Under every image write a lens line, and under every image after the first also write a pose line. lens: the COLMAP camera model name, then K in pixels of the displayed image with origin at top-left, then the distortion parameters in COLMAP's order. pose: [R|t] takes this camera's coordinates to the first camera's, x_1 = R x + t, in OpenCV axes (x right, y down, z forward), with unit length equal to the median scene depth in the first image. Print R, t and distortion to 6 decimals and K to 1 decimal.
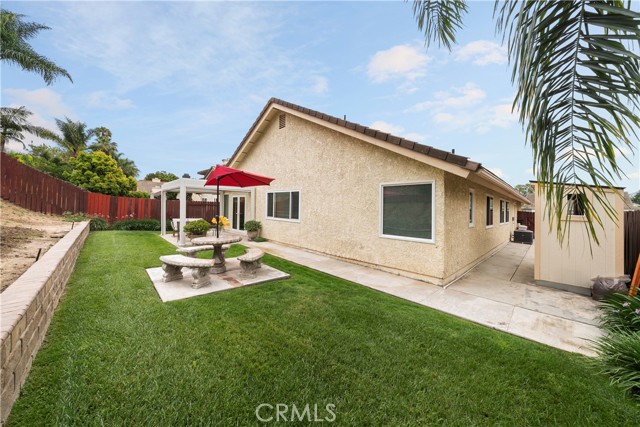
lens RADIAL K [[226.5, 0, 320.0], [0, 226.5, 213.5], [0, 0, 1]] dist [-0.001057, -0.000103]
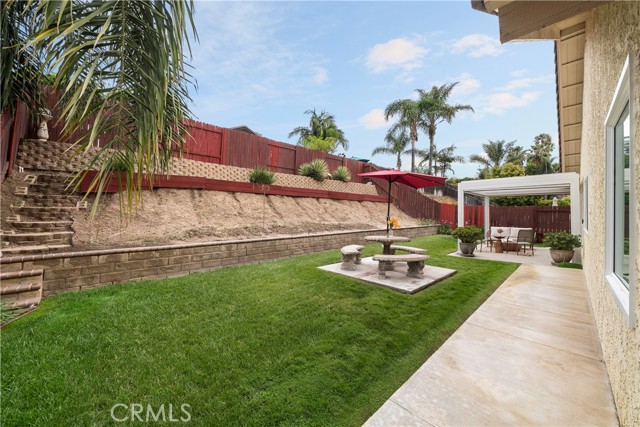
lens RADIAL K [[248.7, 0, 320.0], [0, 248.7, 213.5], [0, 0, 1]] dist [-0.001040, -0.000071]
pose [[0.025441, -0.018004, -0.999514, 0.376344], [-0.032986, 0.999278, -0.018840, 0.014033], [0.999132, 0.033449, 0.024829, 0.334795]]
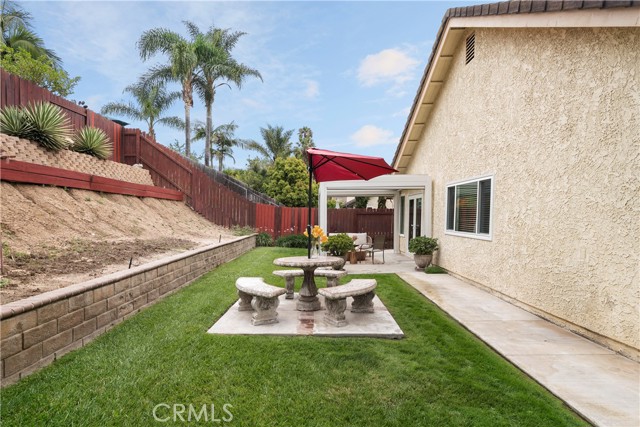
lens RADIAL K [[365.5, 0, 323.0], [0, 365.5, 243.7], [0, 0, 1]] dist [0.006000, 0.000261]
pose [[0.739661, 0.022959, -0.672588, 0.157344], [0.004670, 0.999219, 0.039245, 0.011634], [0.672963, -0.032169, 0.738976, 0.120582]]
